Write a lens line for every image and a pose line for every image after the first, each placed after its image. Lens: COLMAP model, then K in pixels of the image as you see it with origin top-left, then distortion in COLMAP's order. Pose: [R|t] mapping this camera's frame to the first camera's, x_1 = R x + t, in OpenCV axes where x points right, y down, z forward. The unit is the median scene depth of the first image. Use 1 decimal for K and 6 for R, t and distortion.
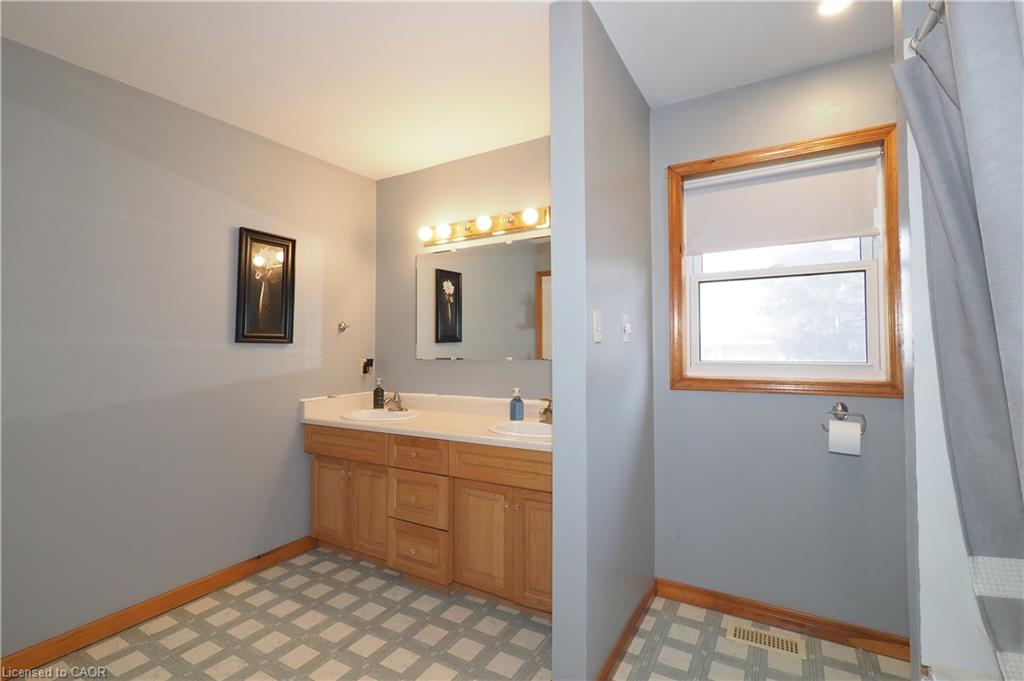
lens RADIAL K [[446.4, 0, 512.0], [0, 446.4, 340.5], [0, 0, 1]] dist [0.001252, 0.000010]
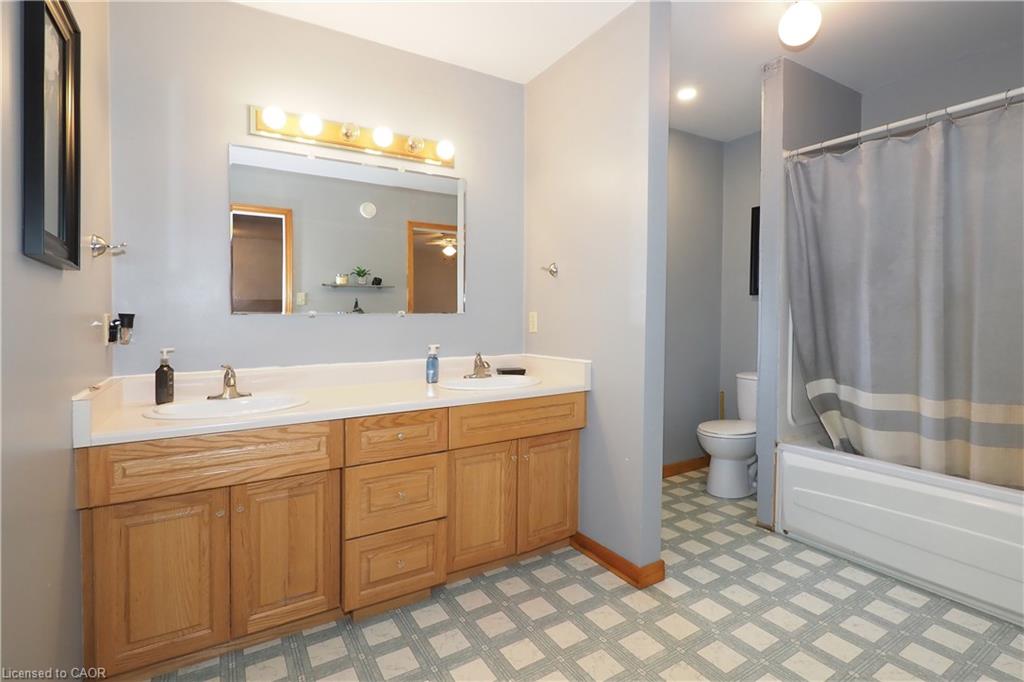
lens RADIAL K [[477.9, 0, 507.8], [0, 477.9, 324.4], [0, 0, 1]] dist [-0.003128, -0.000094]
pose [[0.497530, -0.029821, 0.866934, -0.734545], [-0.029387, 0.998256, 0.051203, 0.013177], [-0.866949, -0.050951, 0.495785, 0.410020]]
